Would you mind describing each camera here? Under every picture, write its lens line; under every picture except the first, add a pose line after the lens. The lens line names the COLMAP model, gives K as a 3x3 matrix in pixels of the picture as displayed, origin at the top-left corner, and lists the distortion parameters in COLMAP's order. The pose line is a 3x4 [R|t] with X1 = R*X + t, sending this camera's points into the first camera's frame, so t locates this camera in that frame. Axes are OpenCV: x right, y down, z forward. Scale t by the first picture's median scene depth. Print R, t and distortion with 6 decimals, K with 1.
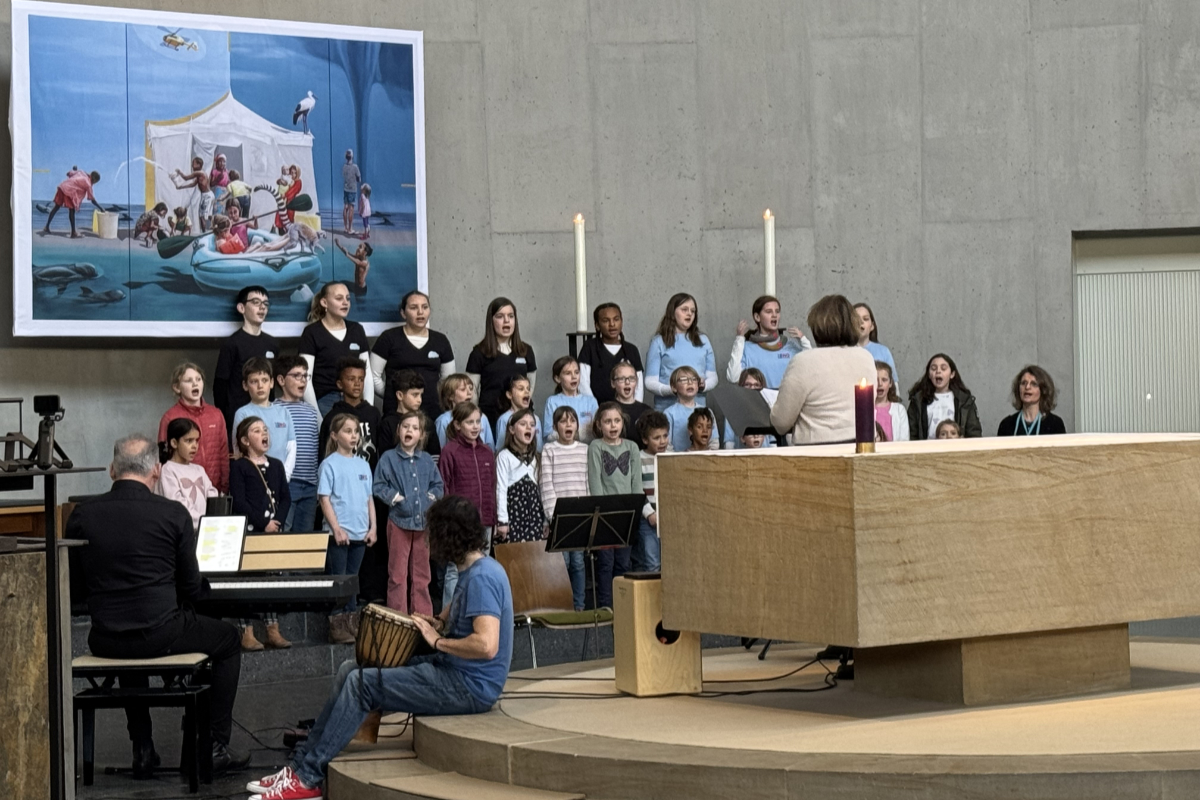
lens RADIAL K [[2926.0, 0, 593.9], [0, 2926.0, 395.5], [0, 0, 1]] dist [0.199663, 0.000000]
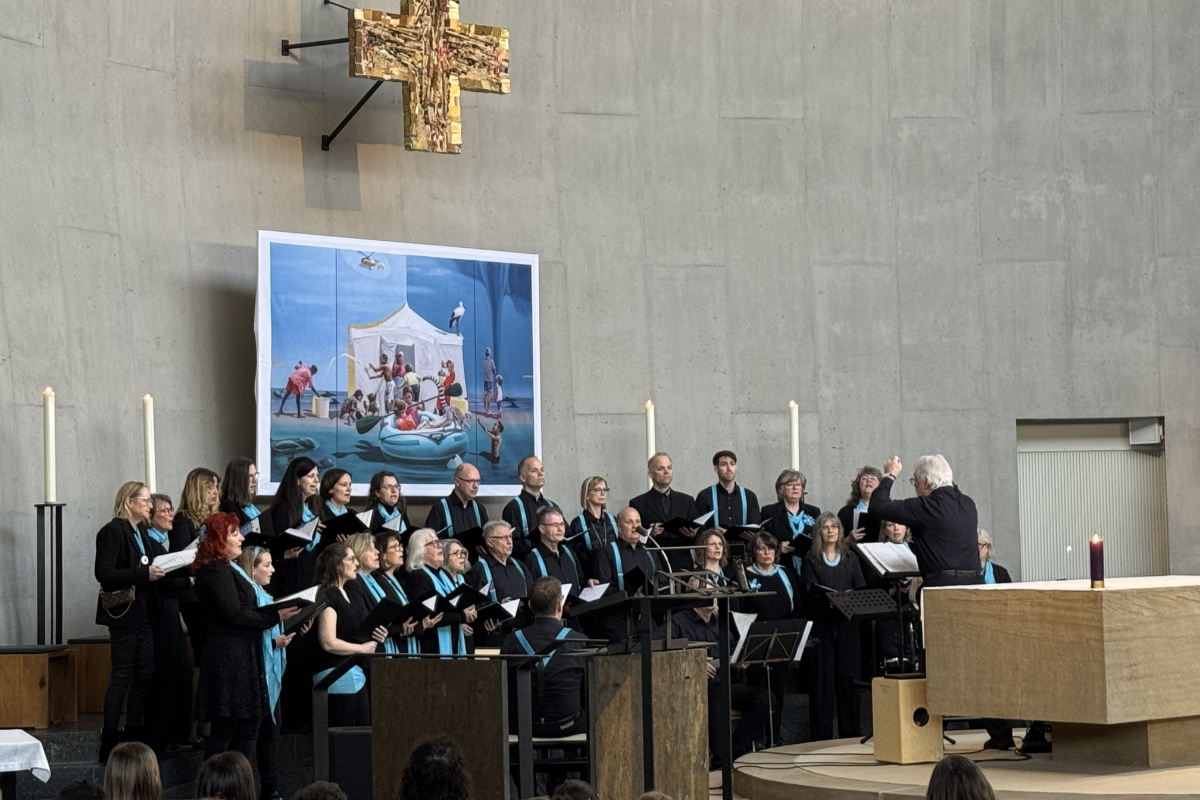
lens RADIAL K [[2851.3, 0, 607.5], [0, 2851.3, 401.7], [0, 0, 1]] dist [0.237275, 0.000000]
pose [[0.985335, 0.014210, 0.170036, -0.242188], [-0.005813, 0.998743, -0.049785, -0.000012], [-0.170530, 0.048066, 0.984179, -0.216916]]
